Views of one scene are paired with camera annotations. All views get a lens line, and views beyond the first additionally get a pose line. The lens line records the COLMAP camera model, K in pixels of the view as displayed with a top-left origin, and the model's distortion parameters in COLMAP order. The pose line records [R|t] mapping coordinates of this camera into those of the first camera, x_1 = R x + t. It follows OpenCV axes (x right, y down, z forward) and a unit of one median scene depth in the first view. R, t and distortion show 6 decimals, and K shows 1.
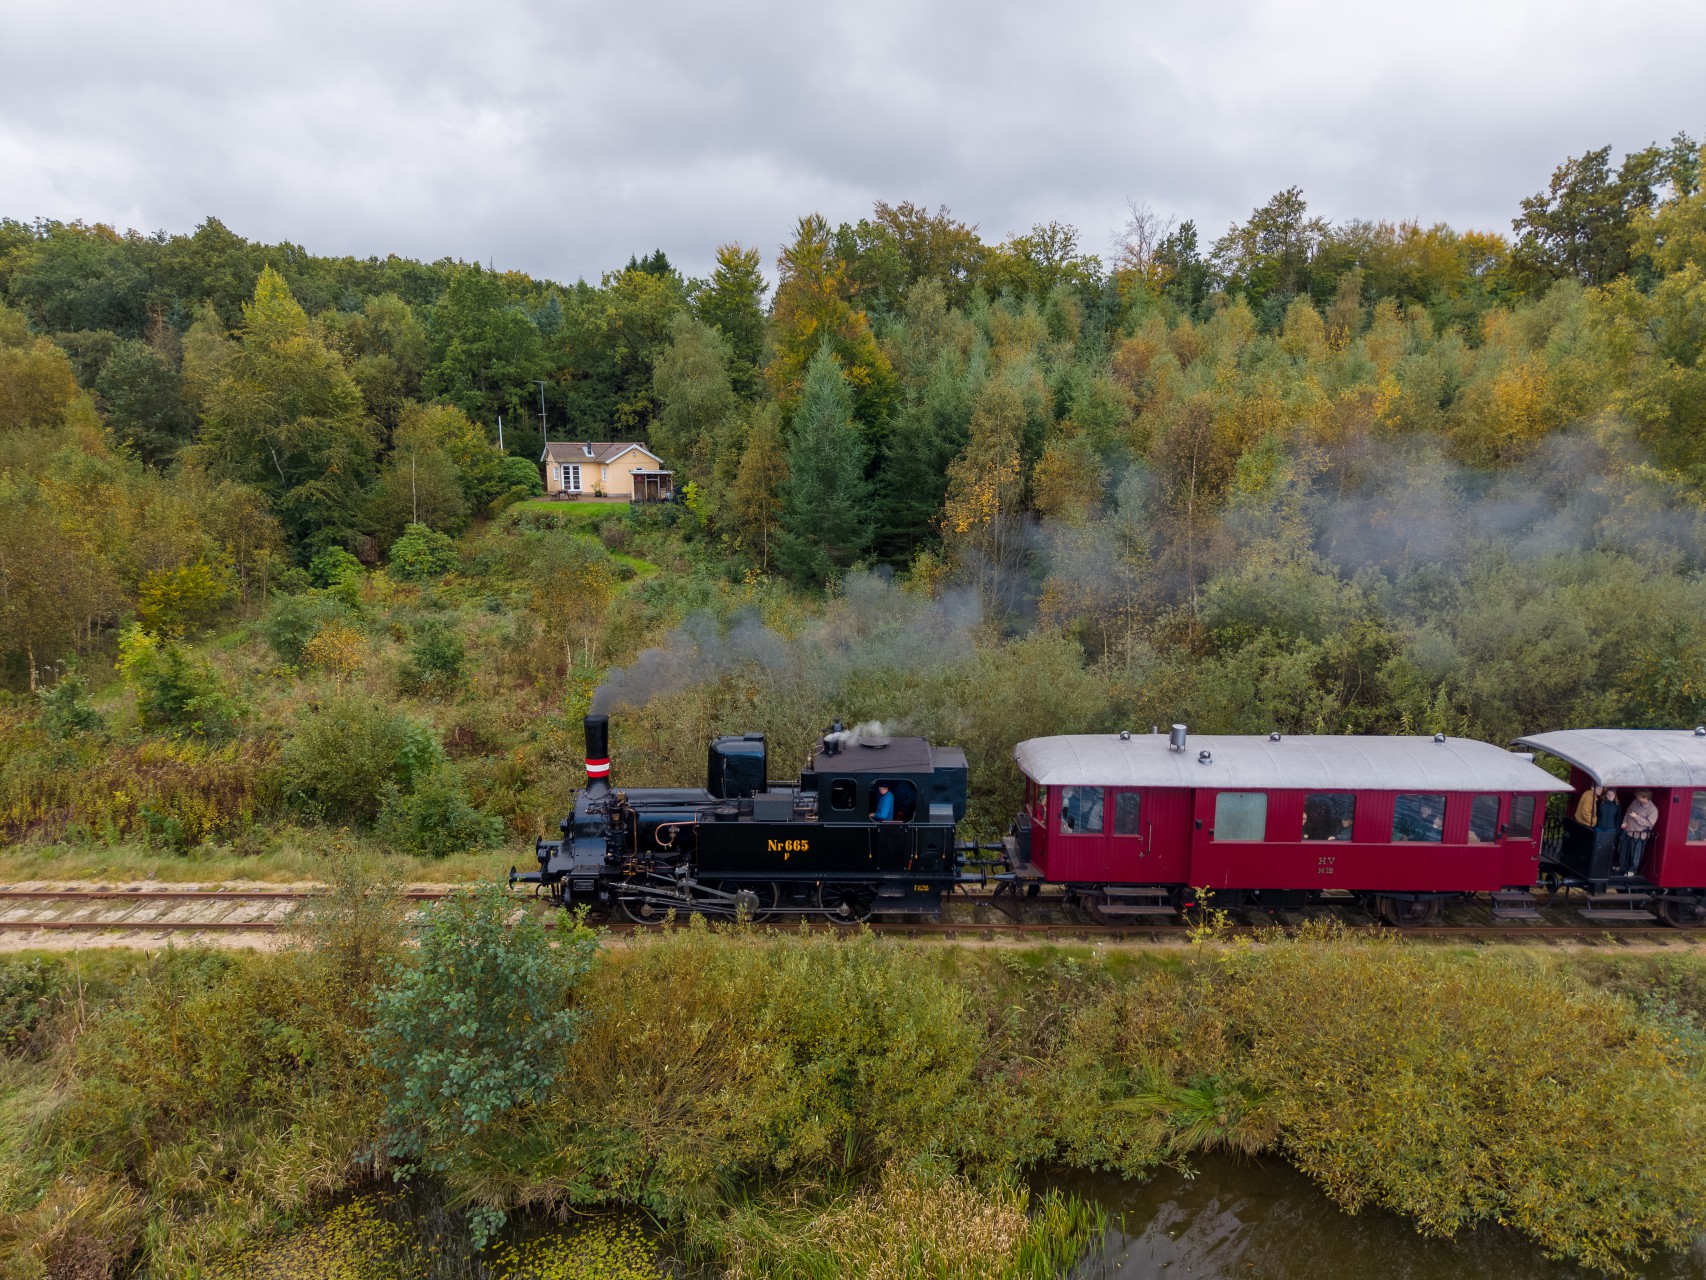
lens RADIAL K [[1154.3, 0, 860.5], [0, 1154.3, 648.4], [0, 0, 1]] dist [0.020670, -0.023924]
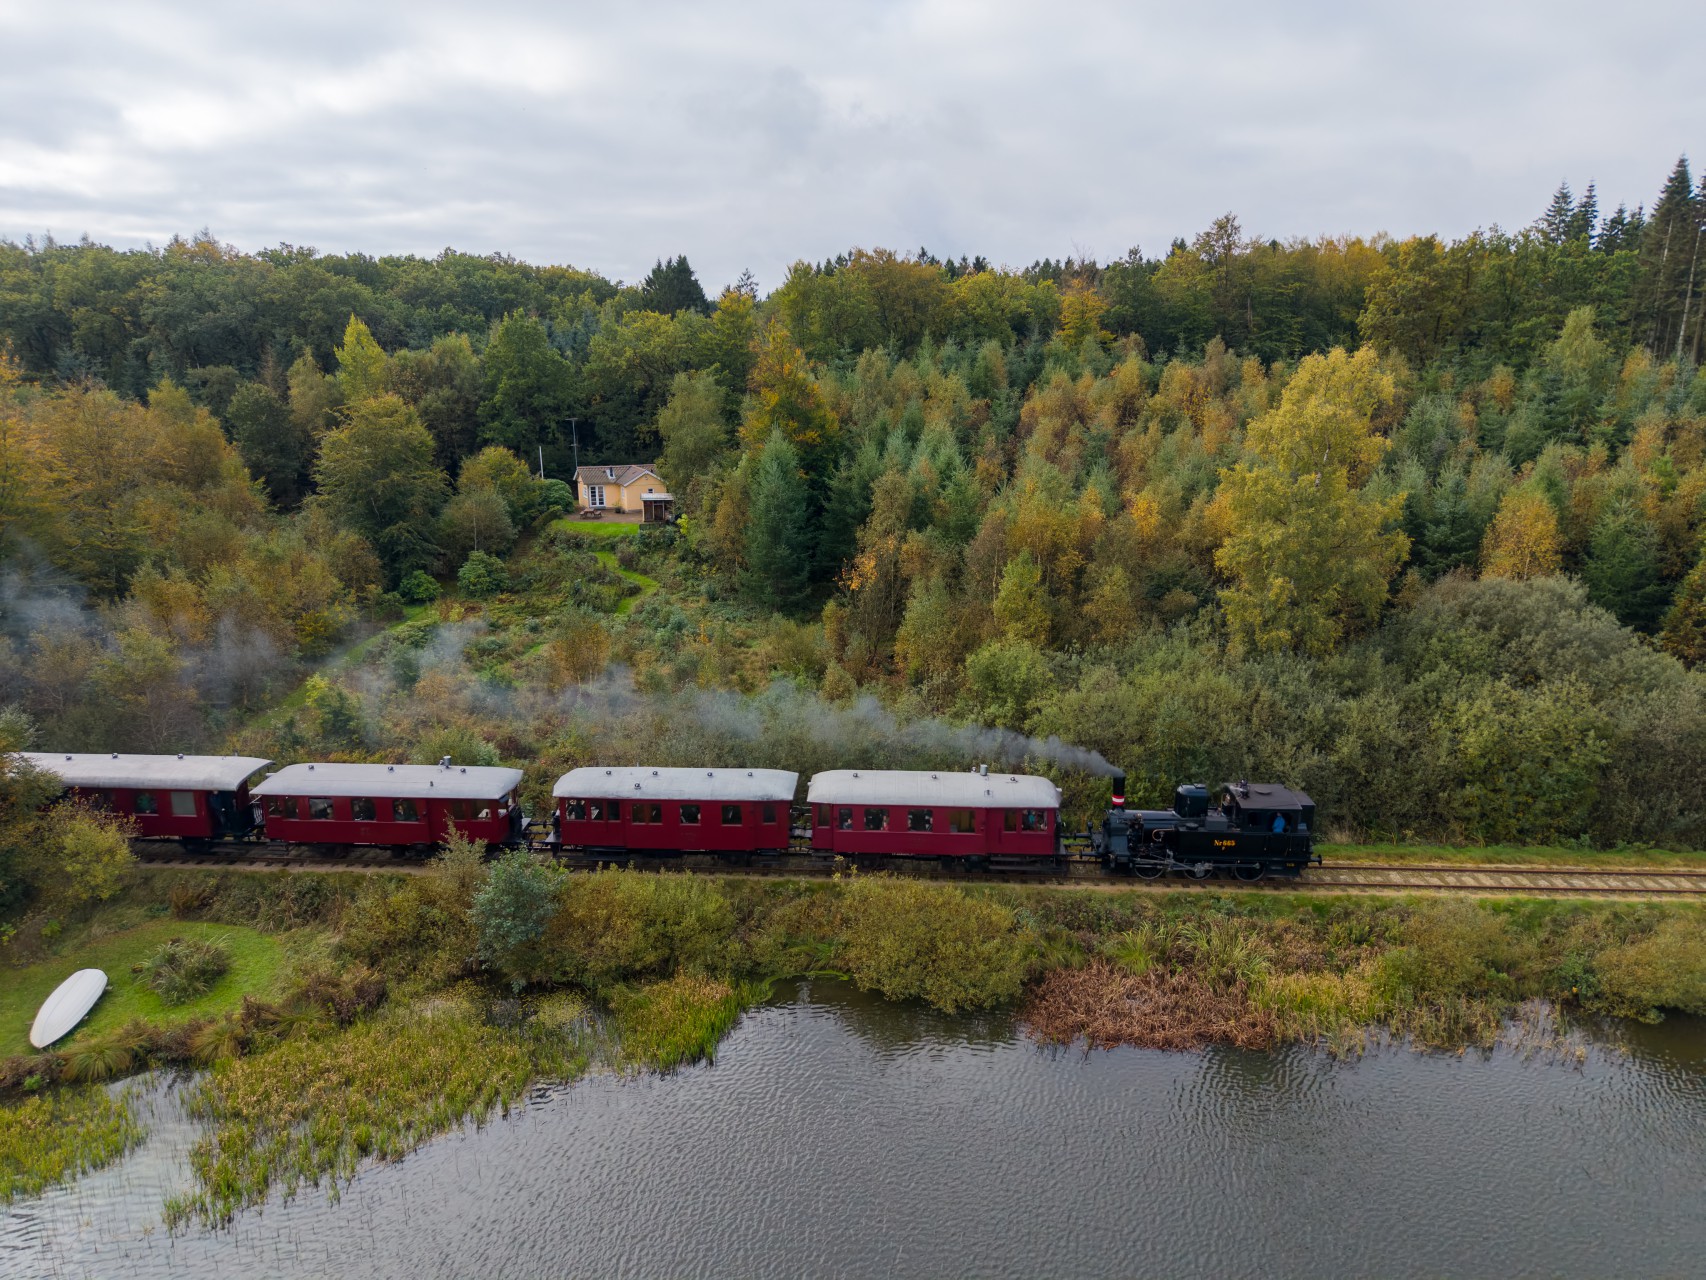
lens RADIAL K [[1149.1, 0, 853.0], [0, 1149.1, 640.0], [0, 0, 1]] dist [0.046505, -0.060203]
pose [[0.998844, 0.013846, -0.046035, 0.115773], [-0.010951, 0.997981, 0.062567, -0.095708], [0.046808, -0.061990, 0.996979, -0.323987]]
